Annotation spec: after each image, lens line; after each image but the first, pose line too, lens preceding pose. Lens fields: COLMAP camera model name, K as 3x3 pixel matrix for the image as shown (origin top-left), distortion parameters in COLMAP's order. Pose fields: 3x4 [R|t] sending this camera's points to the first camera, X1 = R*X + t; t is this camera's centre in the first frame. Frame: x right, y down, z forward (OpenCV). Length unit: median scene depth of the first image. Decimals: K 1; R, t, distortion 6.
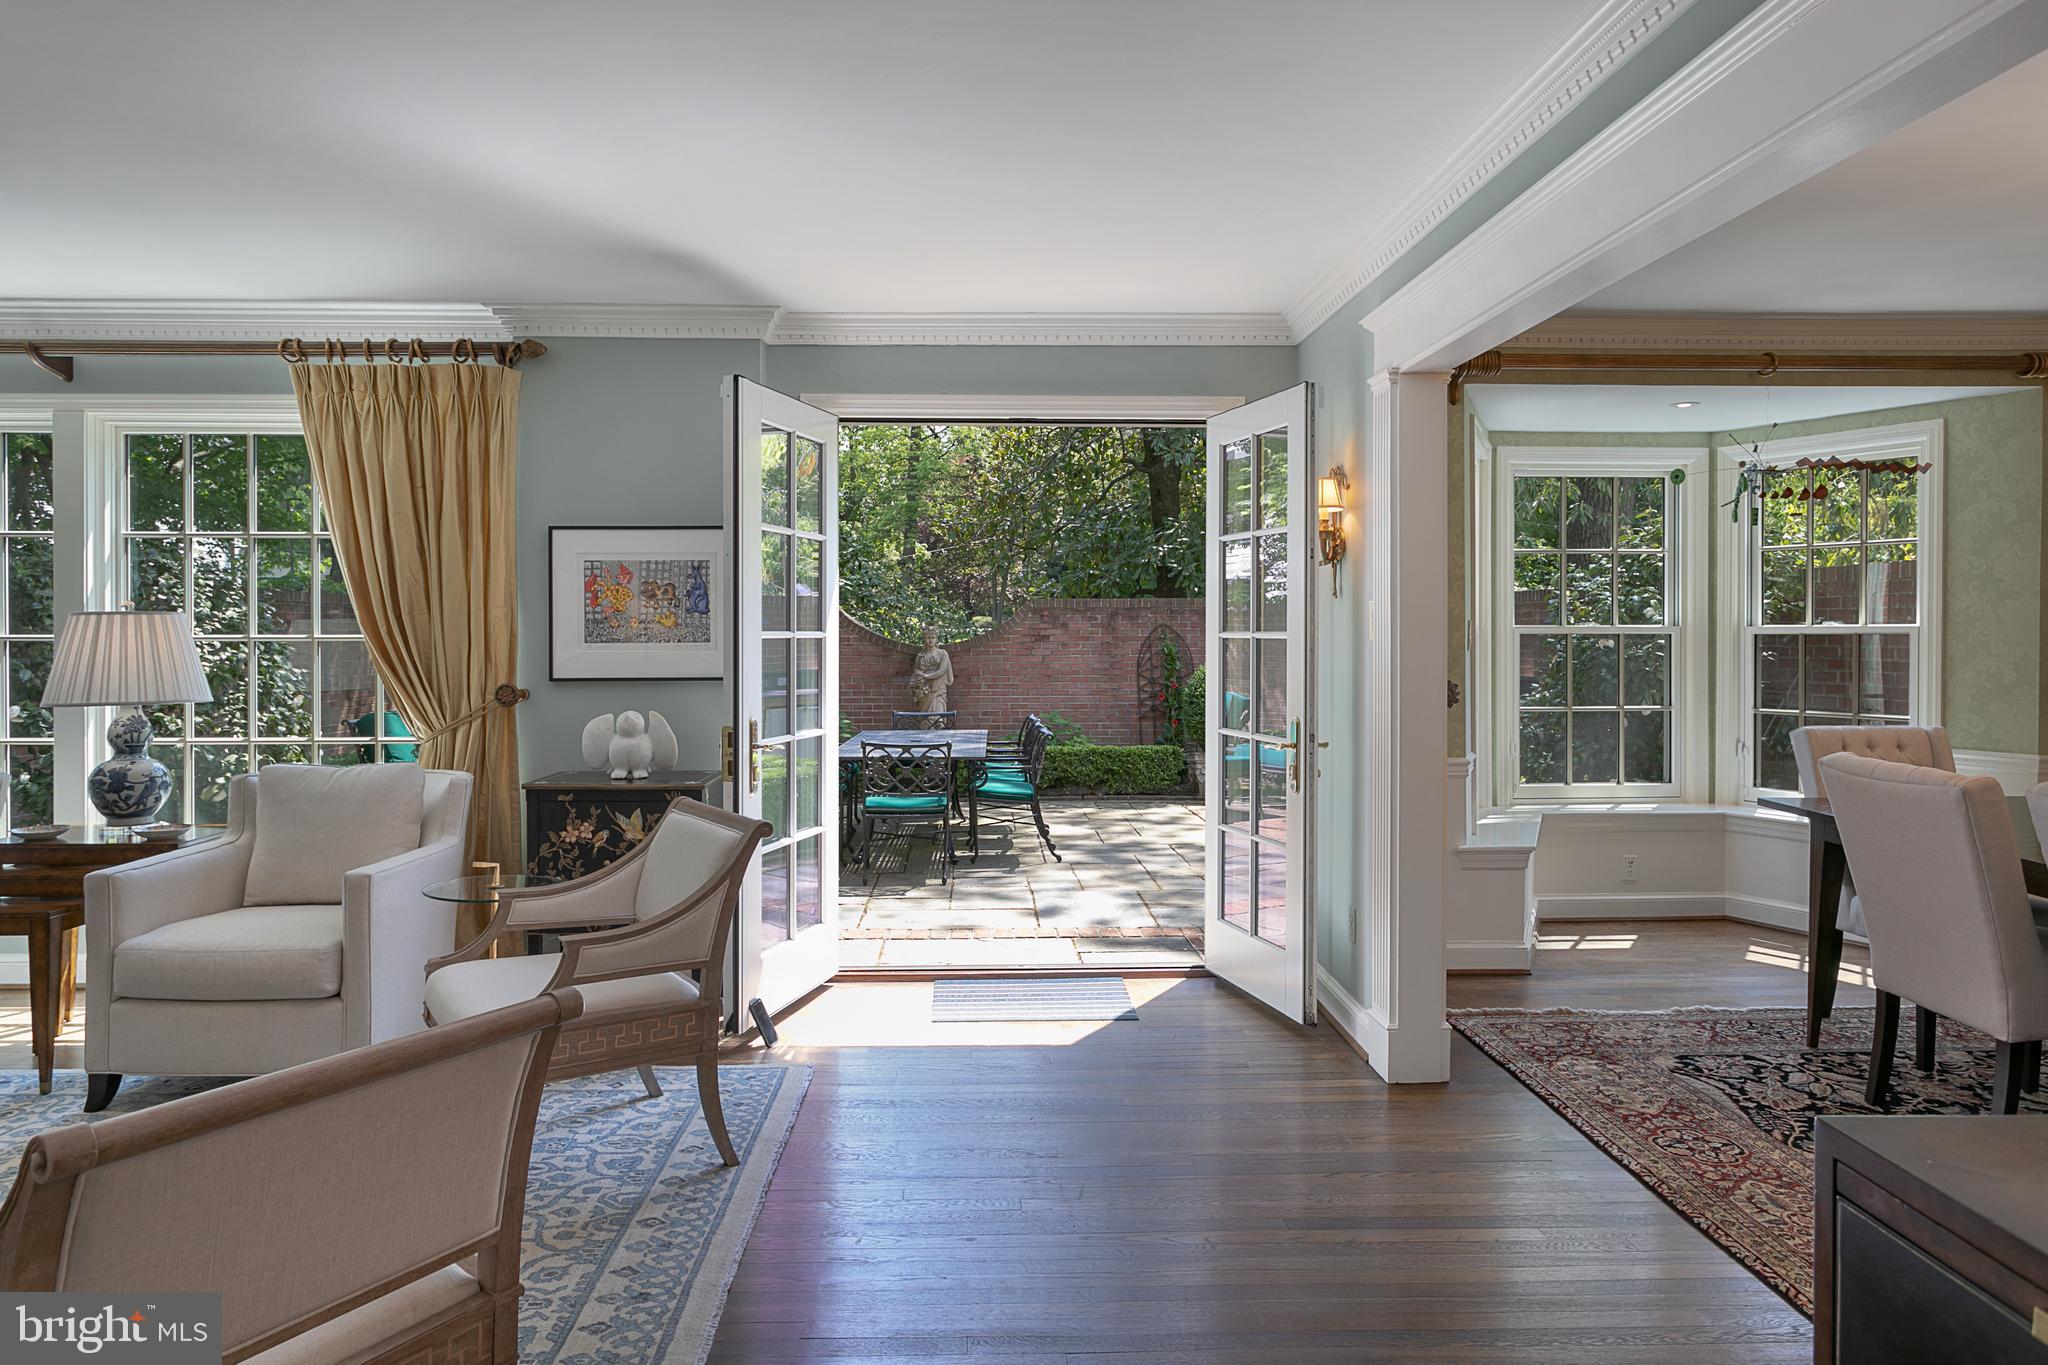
lens RADIAL K [[1243.8, 0, 1020.1], [0, 1243.8, 637.0], [0, 0, 1]] dist [0.022676, 0.000351]
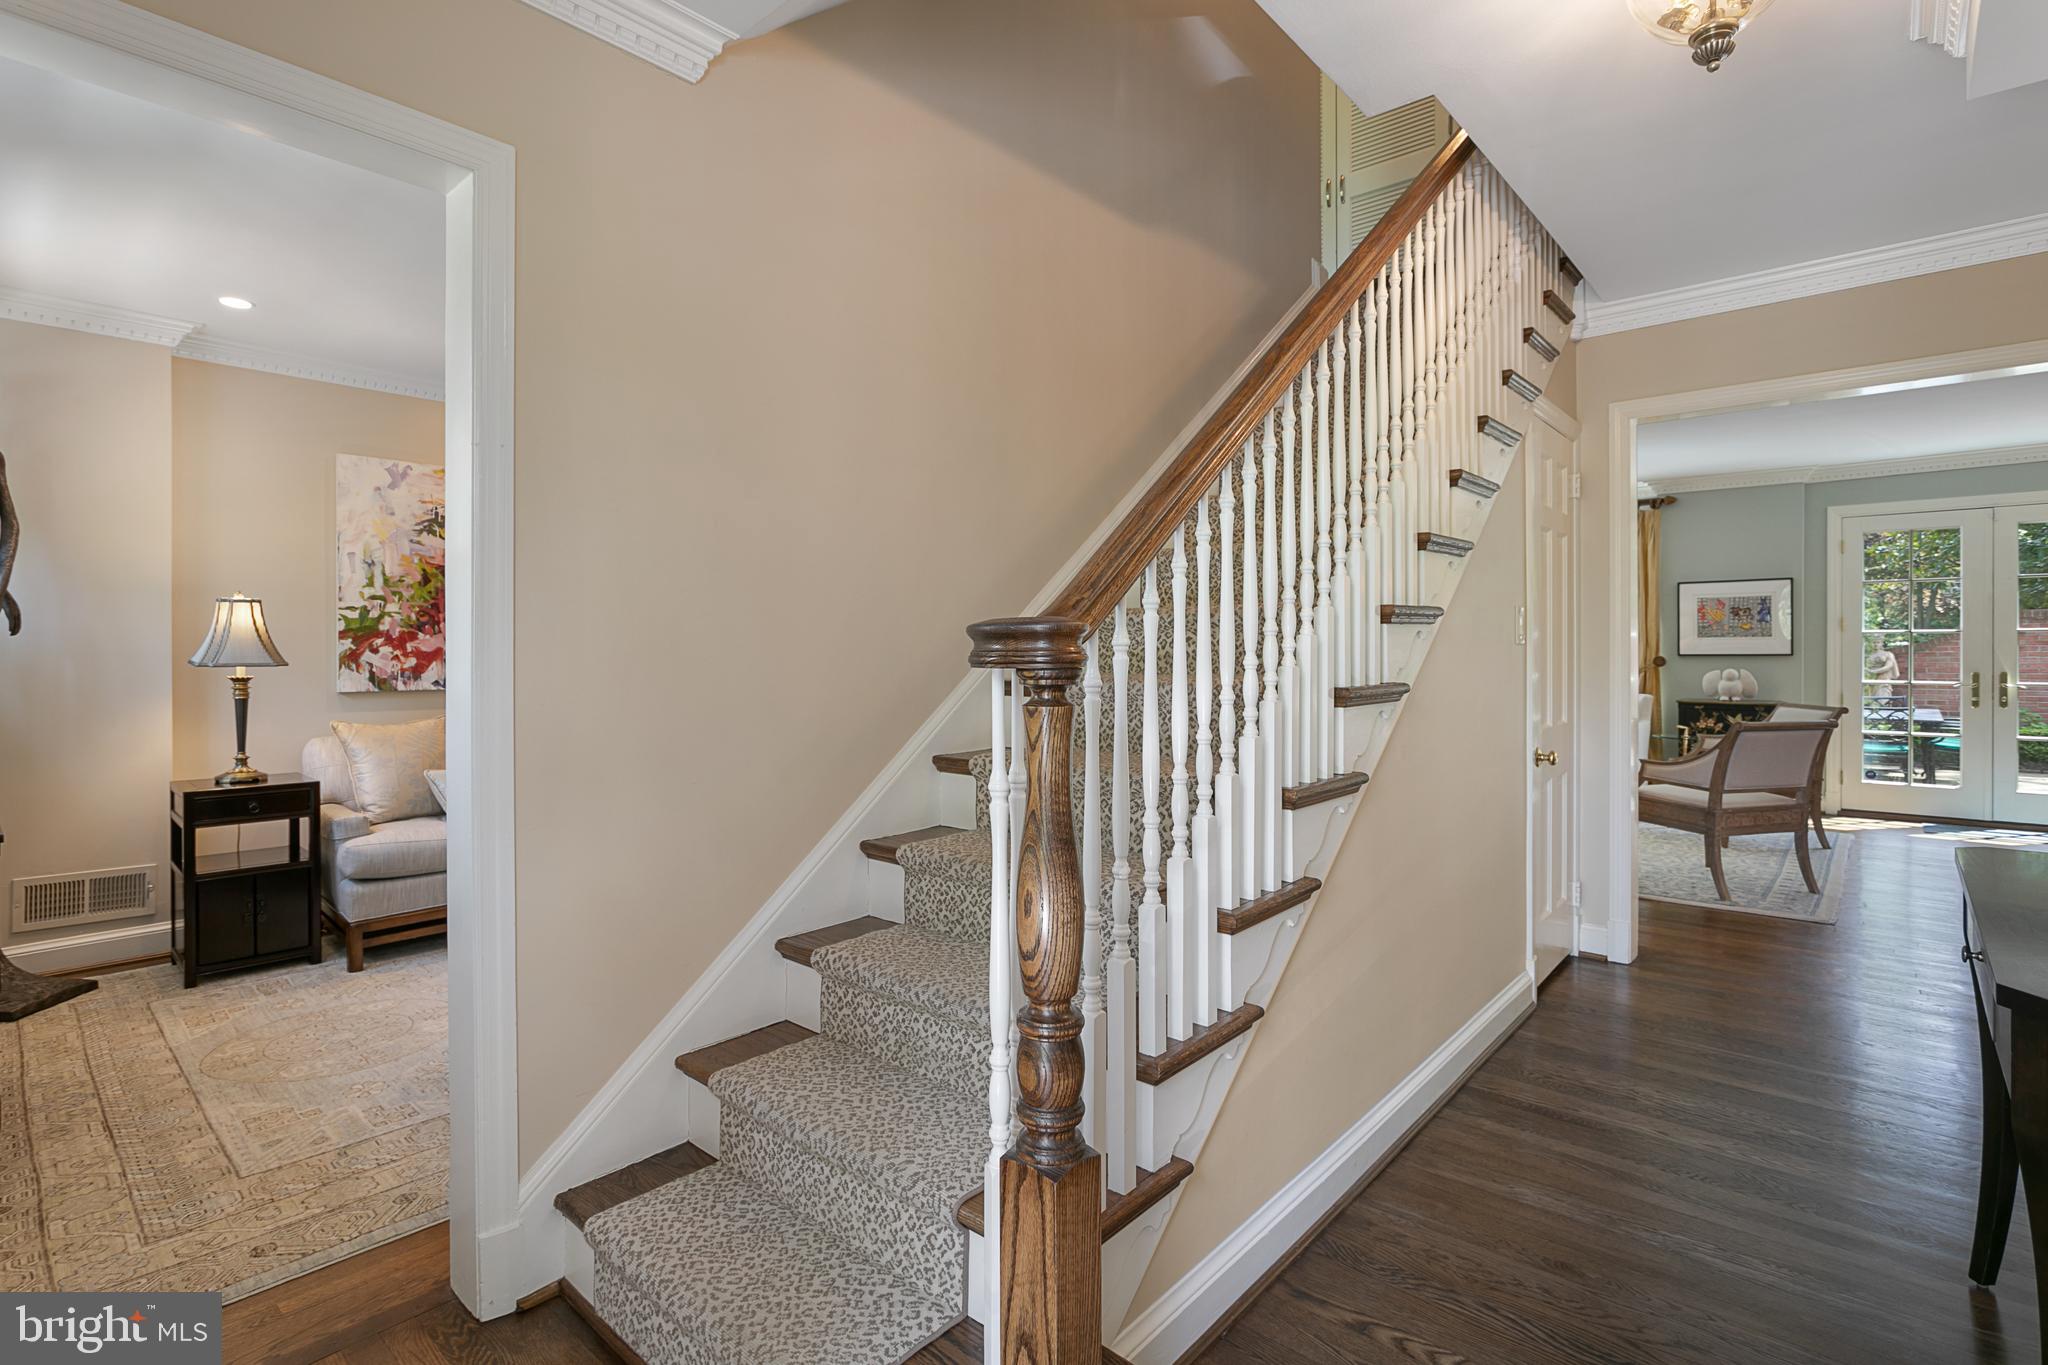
lens RADIAL K [[988.9, 0, 1018.2], [0, 988.9, 656.5], [0, 0, 1]] dist [-0.001080, 0.000025]
pose [[0.730968, 0.004131, -0.682399, -0.051483], [-0.003448, 0.999991, 0.002361, 0.037463], [0.682403, 0.000627, 0.730976, -1.007360]]
